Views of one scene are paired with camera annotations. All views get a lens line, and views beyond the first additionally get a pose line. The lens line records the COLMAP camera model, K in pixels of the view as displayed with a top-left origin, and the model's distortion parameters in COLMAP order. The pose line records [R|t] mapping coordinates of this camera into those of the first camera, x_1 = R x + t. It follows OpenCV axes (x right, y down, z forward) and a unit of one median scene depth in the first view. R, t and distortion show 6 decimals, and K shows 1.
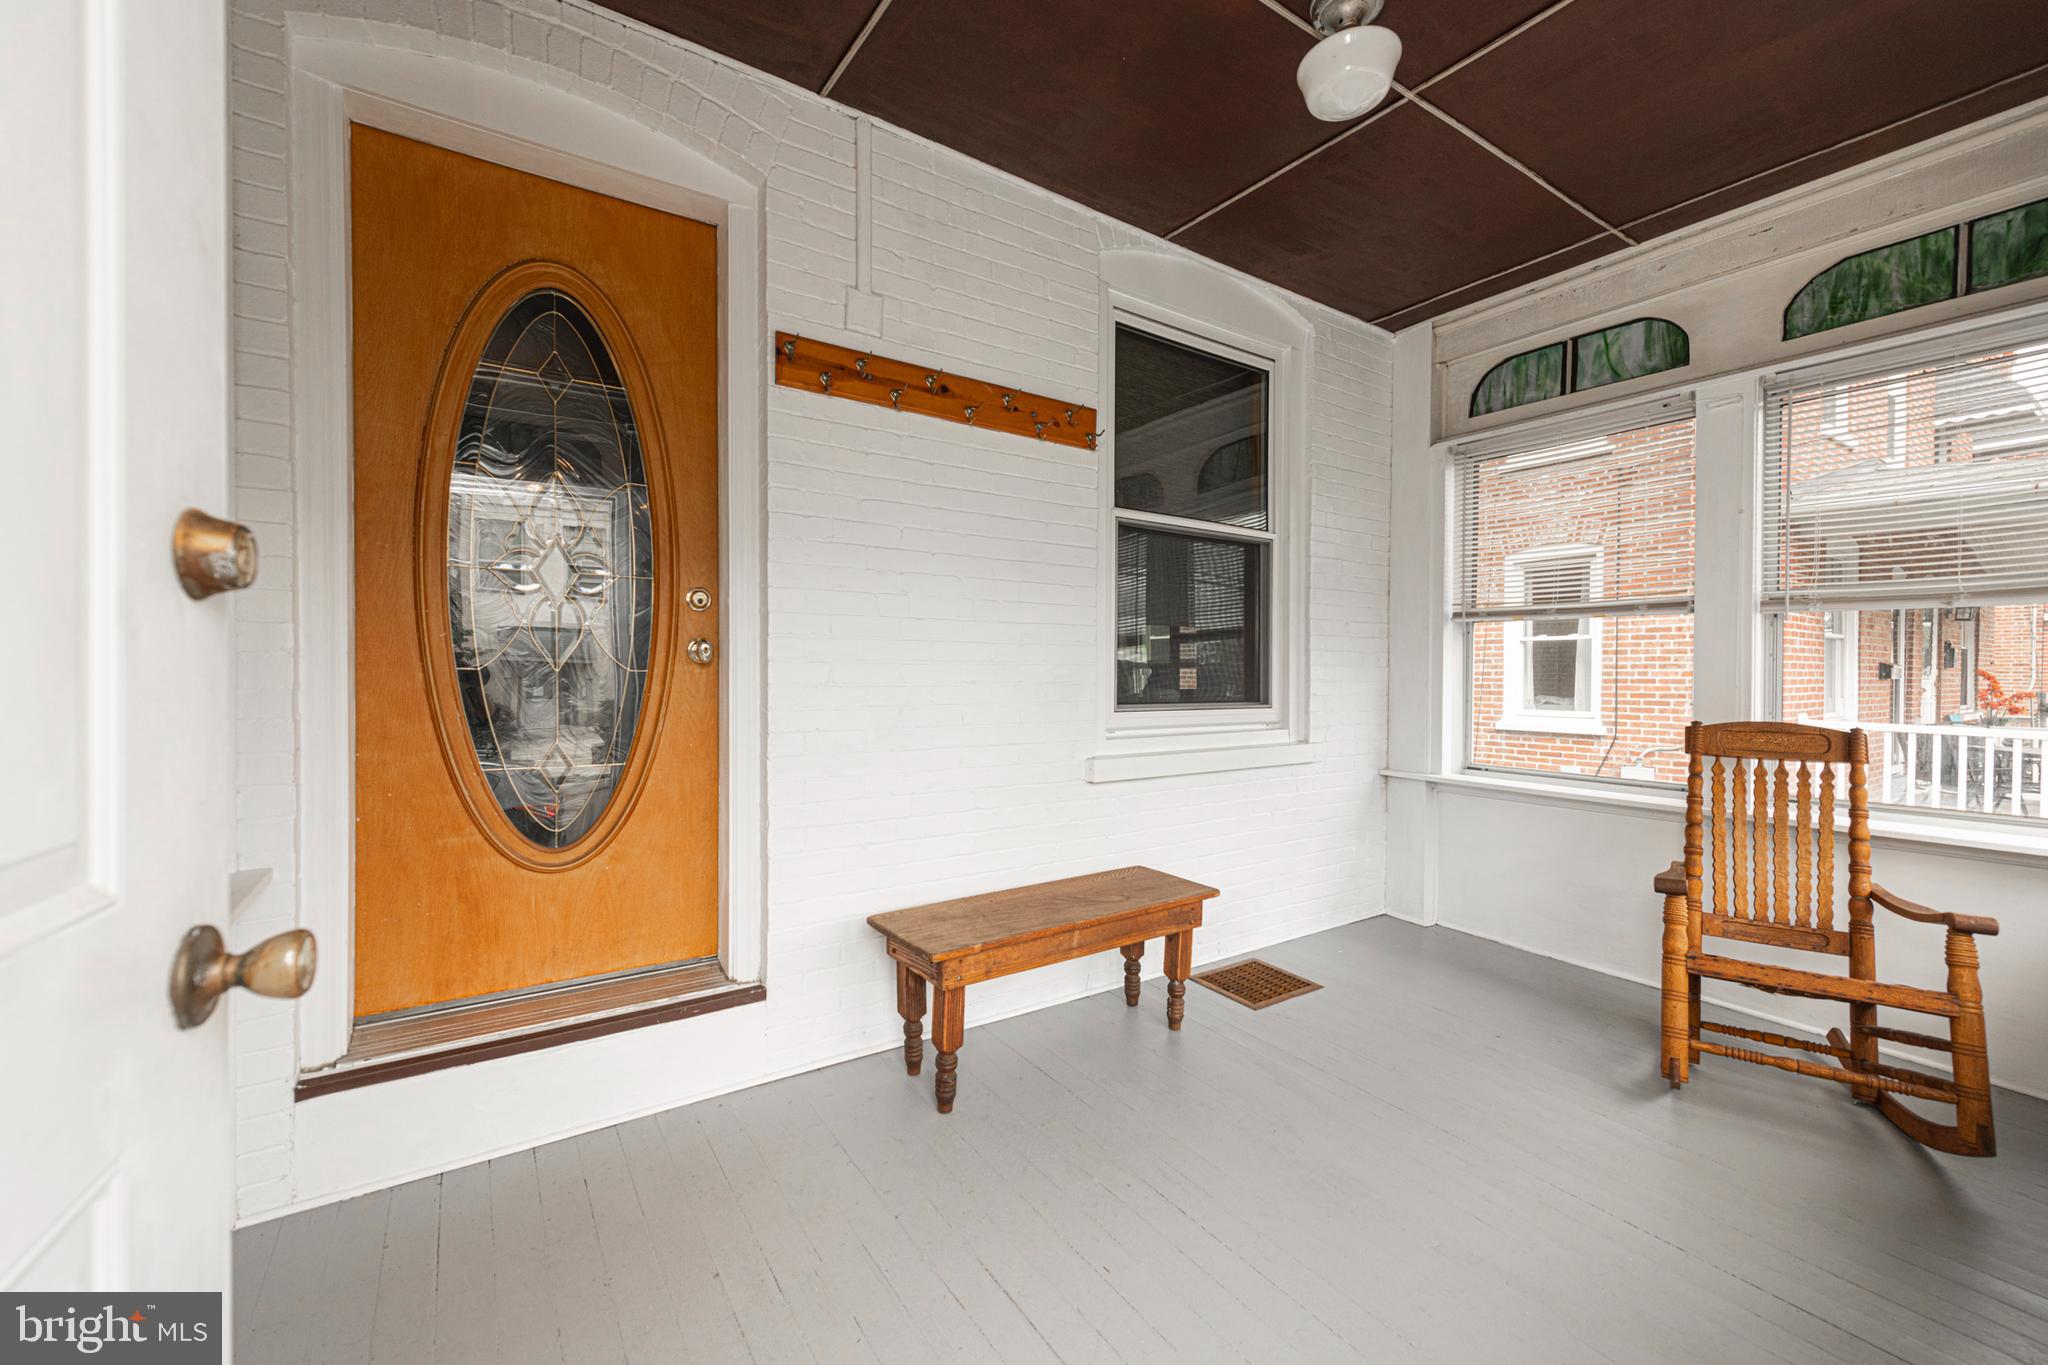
lens RADIAL K [[825.1, 0, 1024.7], [0, 825.1, 679.4], [0, 0, 1]] dist [0.006778, -0.001555]
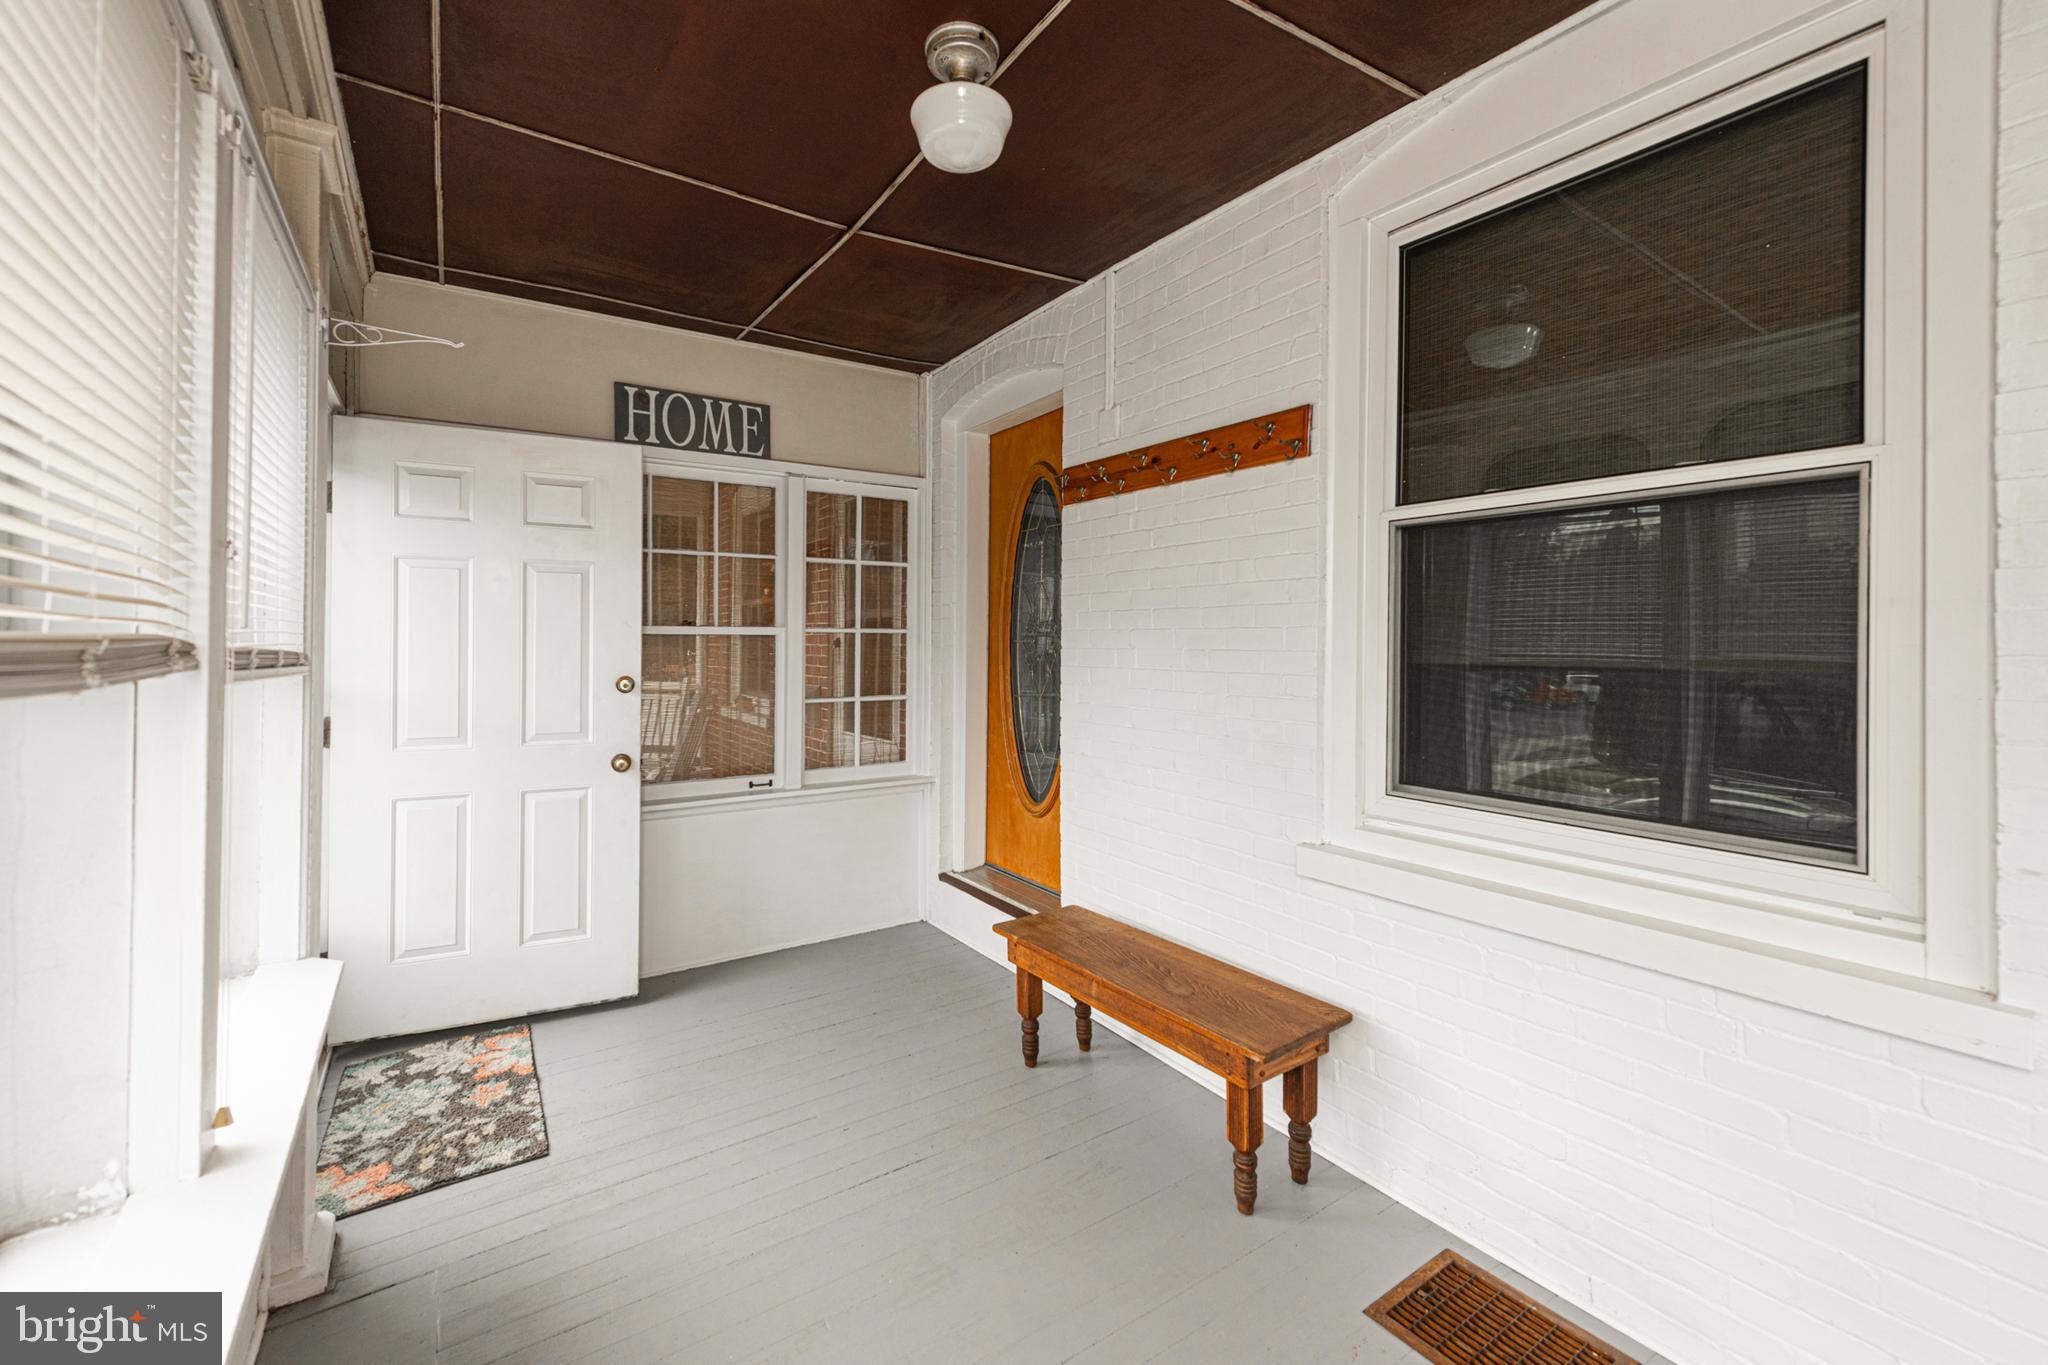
lens RADIAL K [[825.1, 0, 990.7], [0, 825.1, 641.2], [0, 0, 1]] dist [0.006778, -0.001555]
pose [[-0.008914, -0.010461, -0.999906, 1.015230], [-0.015726, 0.999823, -0.010320, -0.098997], [0.999837, 0.015633, -0.009077, 0.810003]]
